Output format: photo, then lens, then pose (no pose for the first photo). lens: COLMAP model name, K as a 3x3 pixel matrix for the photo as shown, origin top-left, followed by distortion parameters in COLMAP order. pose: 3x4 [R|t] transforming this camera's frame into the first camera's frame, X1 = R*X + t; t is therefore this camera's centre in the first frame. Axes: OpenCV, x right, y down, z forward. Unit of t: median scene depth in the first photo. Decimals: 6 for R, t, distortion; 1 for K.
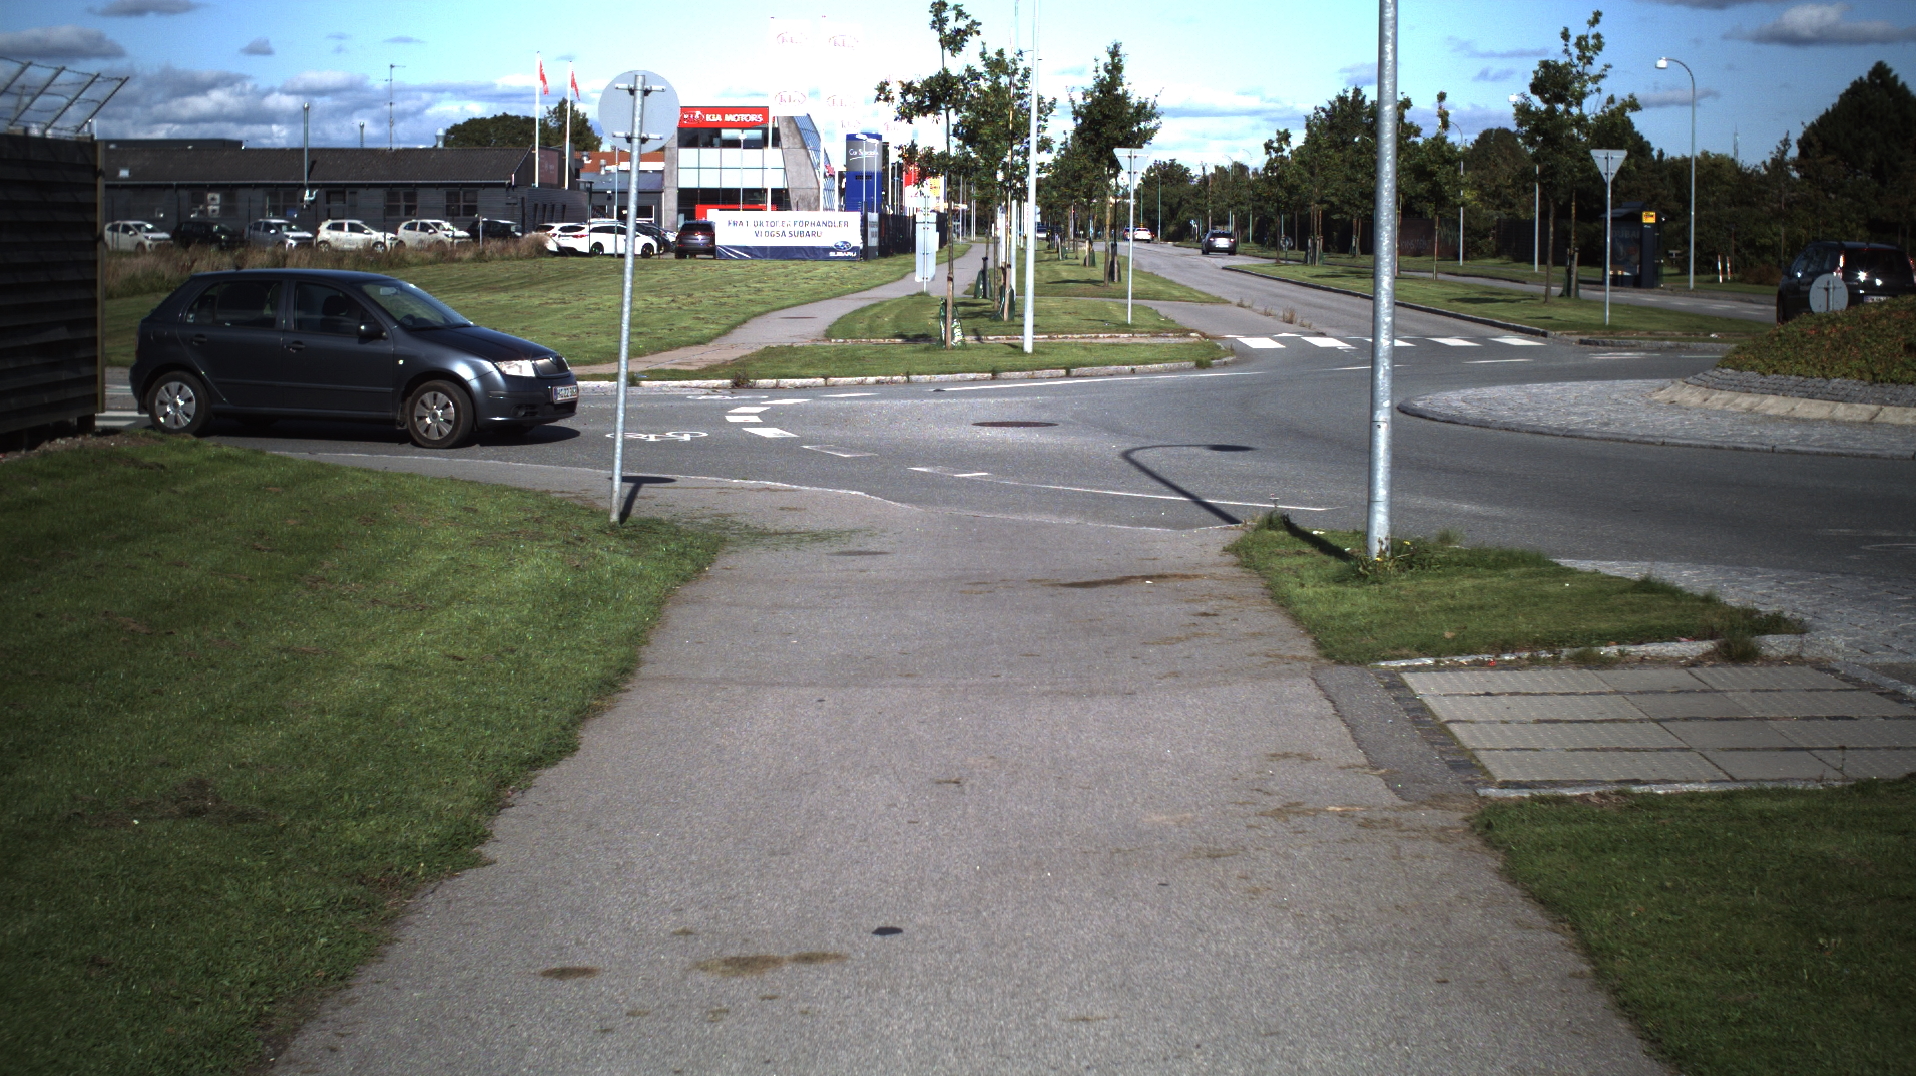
lens RADIAL K [[3468.2, 0, 964.7], [0, 3468.2, 538.6], [0, 0, 1]] dist [-0.245939, 0.000000]
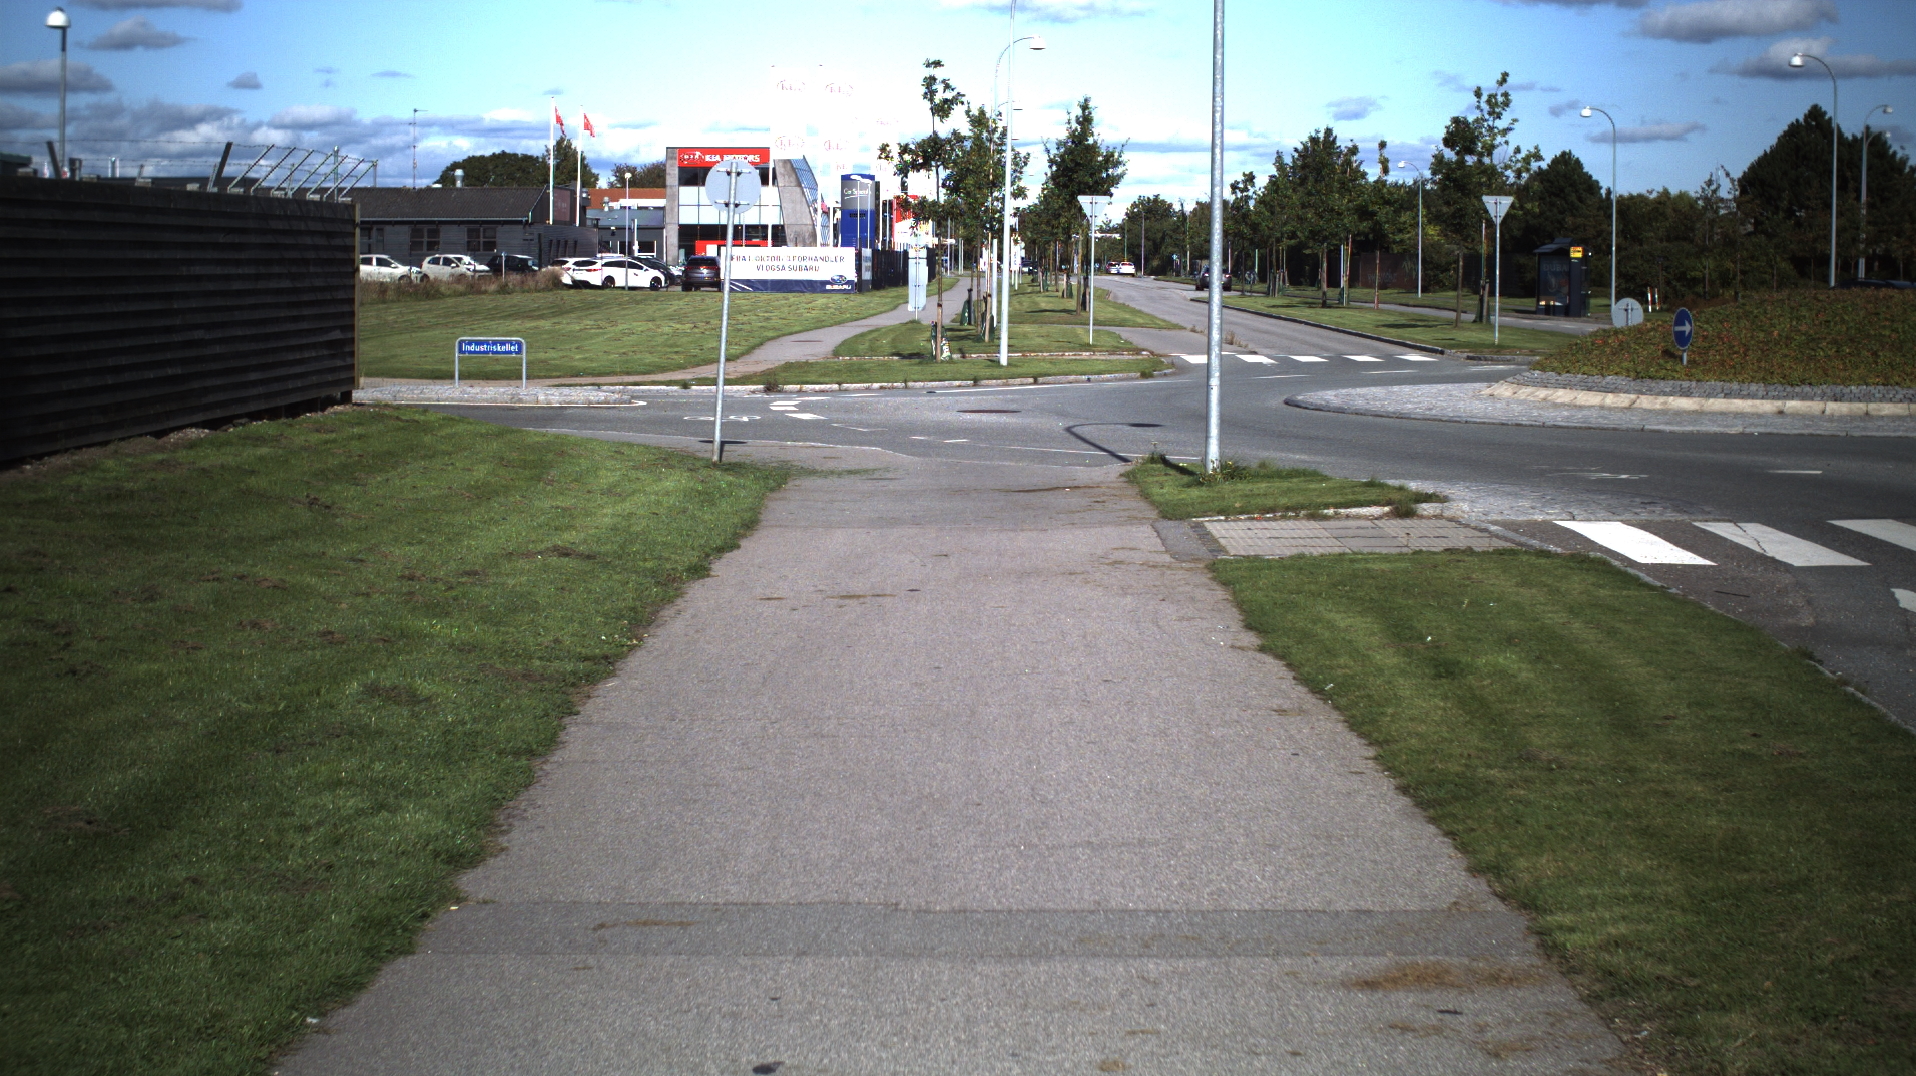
lens RADIAL K [[3468.2, 0, 957.3], [0, 3468.2, 555.0], [0, 0, 1]] dist [-0.245939, 0.000000]
pose [[0.999999, -0.000300, 0.001288, 0.000246], [0.000307, 0.999987, -0.005151, 0.010760], [-0.001286, 0.005151, 0.999986, -0.122067]]
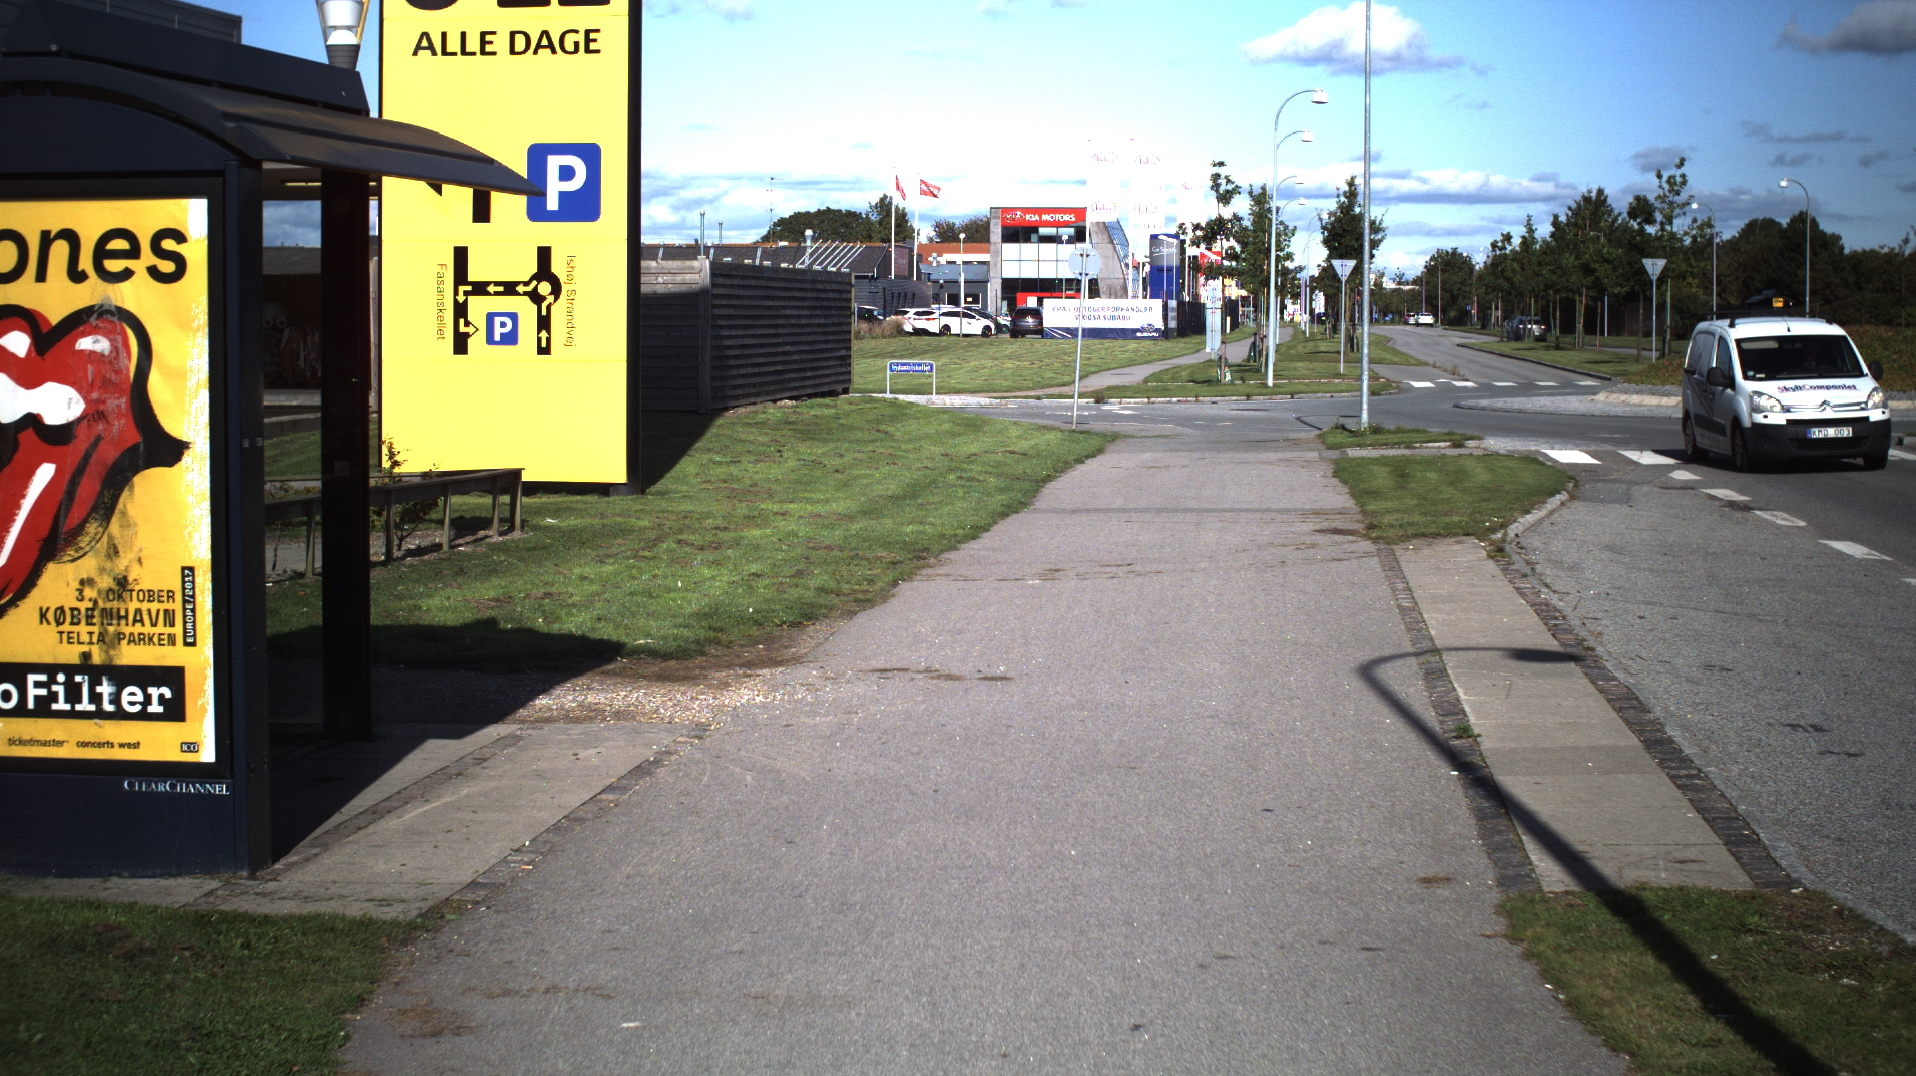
lens RADIAL K [[3468.2, 0, 956.5], [0, 3468.2, 536.1], [0, 0, 1]] dist [-0.245939, 0.000000]
pose [[0.996132, 0.002315, -0.087844, 0.008201], [-0.004550, 0.999671, -0.025253, 0.033465], [0.087756, 0.025555, 0.995814, -0.365373]]
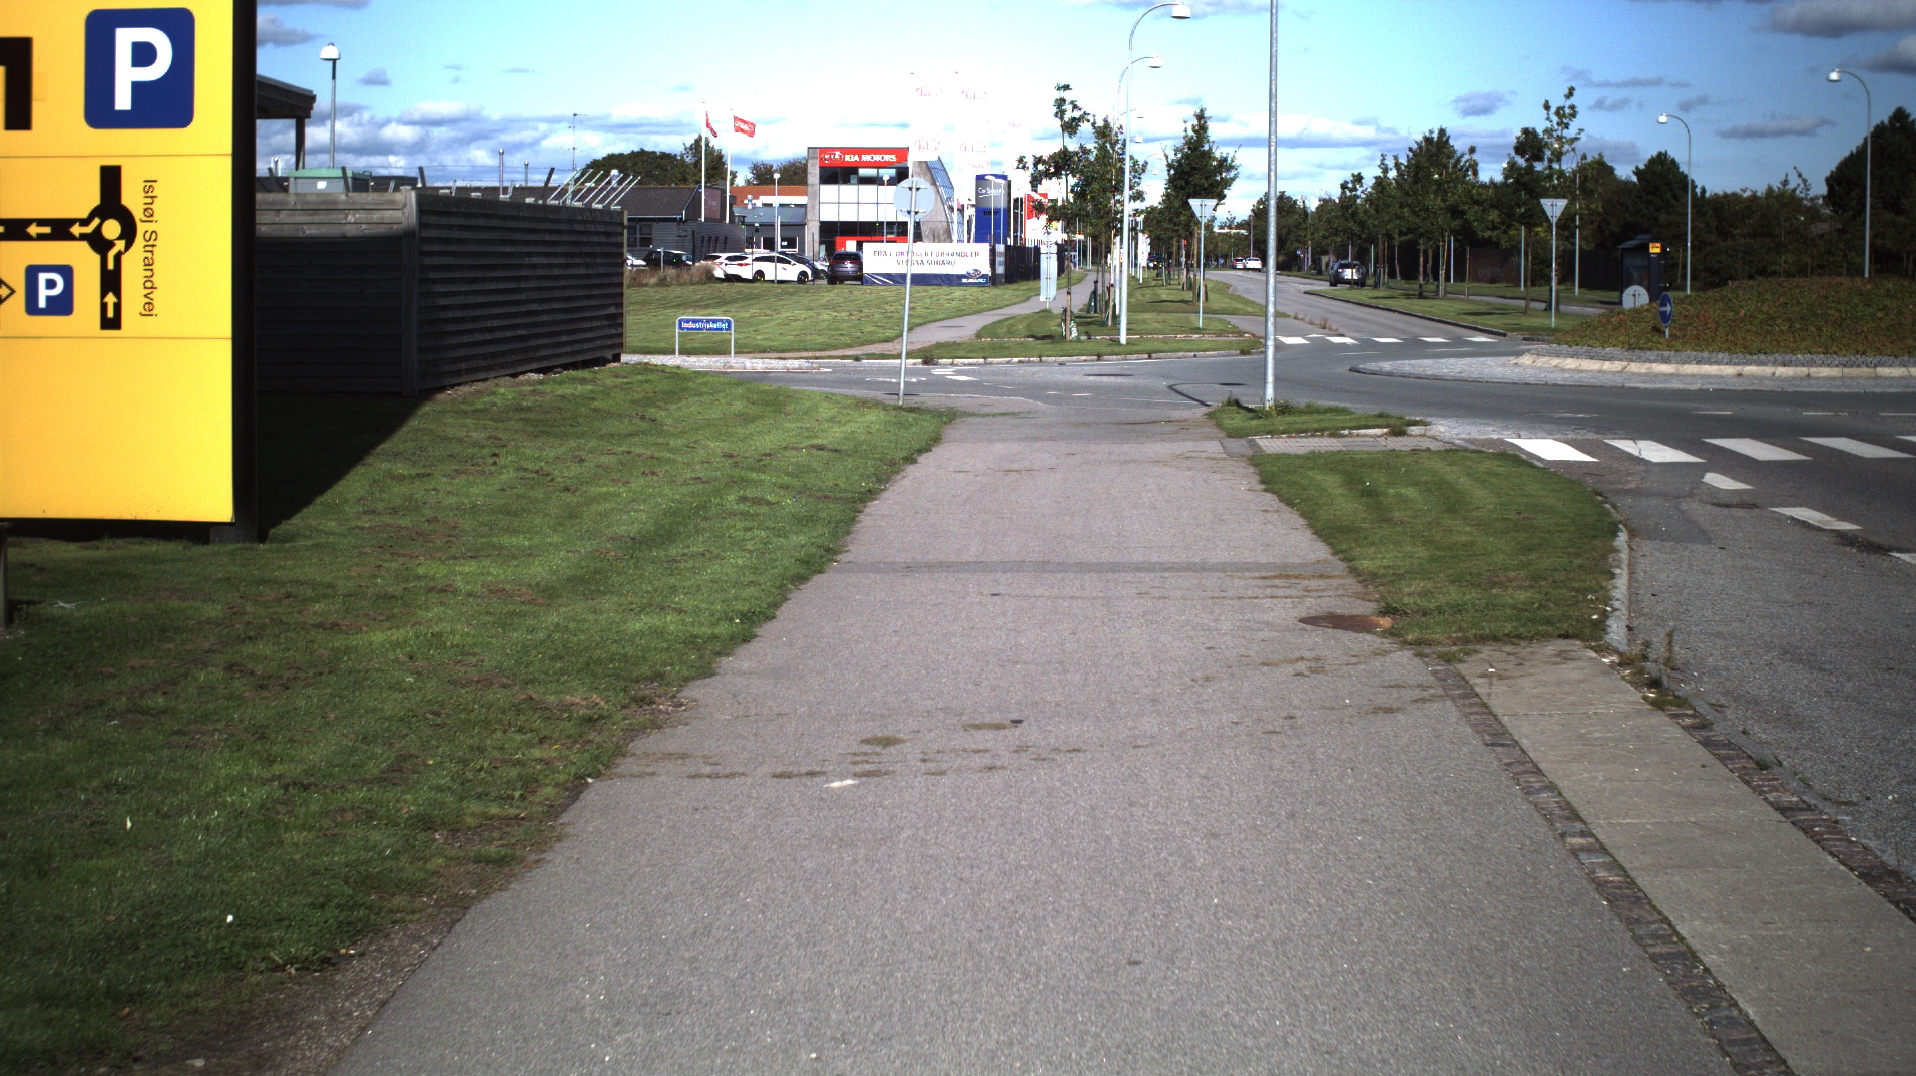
lens RADIAL K [[3468.2, 0, 962.1], [0, 3468.2, 543.4], [0, 0, 1]] dist [-0.245939, 0.000000]
pose [[0.999406, 0.001133, -0.034456, 0.000649], [-0.001382, 0.999973, -0.007205, 0.021978], [0.034447, 0.007249, 0.999380, -0.243423]]
